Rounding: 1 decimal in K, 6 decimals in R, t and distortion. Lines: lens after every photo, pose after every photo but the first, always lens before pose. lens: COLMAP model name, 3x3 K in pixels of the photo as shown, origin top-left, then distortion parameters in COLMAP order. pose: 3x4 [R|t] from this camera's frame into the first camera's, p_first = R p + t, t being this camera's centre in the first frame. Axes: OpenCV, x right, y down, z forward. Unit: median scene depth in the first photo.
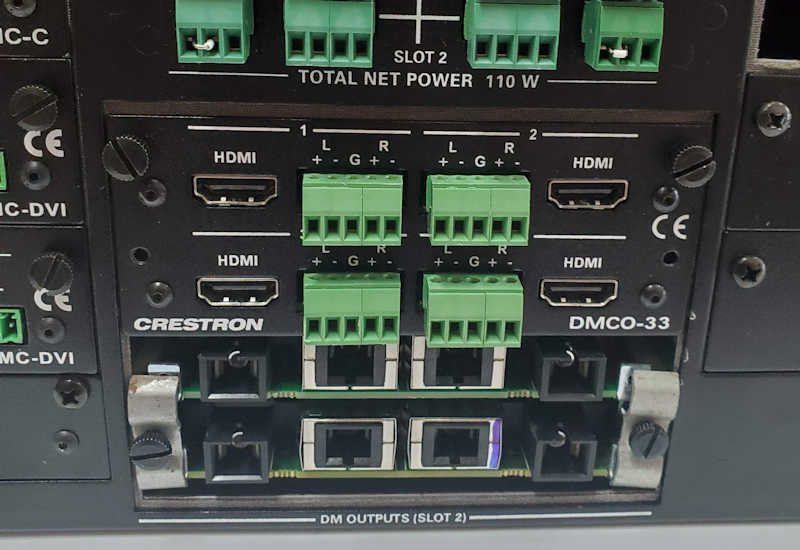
lens RADIAL K [[987.6, 0, 400.0], [0, 987.6, 275.0], [0, 0, 1]] dist [-0.022139, -0.059728]
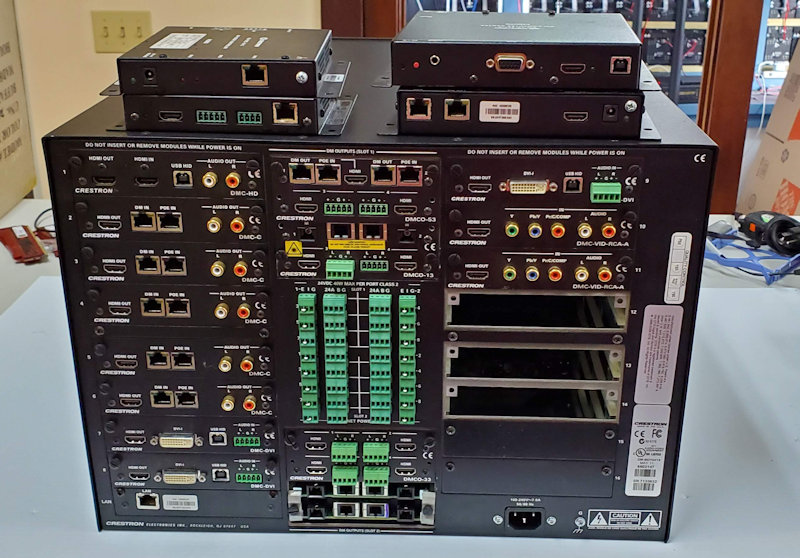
lens RADIAL K [[938.4, 0, 401.2], [0, 938.4, 300.6], [0, 0, 1]] dist [0.318846, -1.385308]
pose [[0.994190, 0.007591, -0.107367, 0.545034], [-0.007557, 0.999971, 0.000716, -0.634874], [0.107370, 0.000099, 0.994219, -2.594375]]
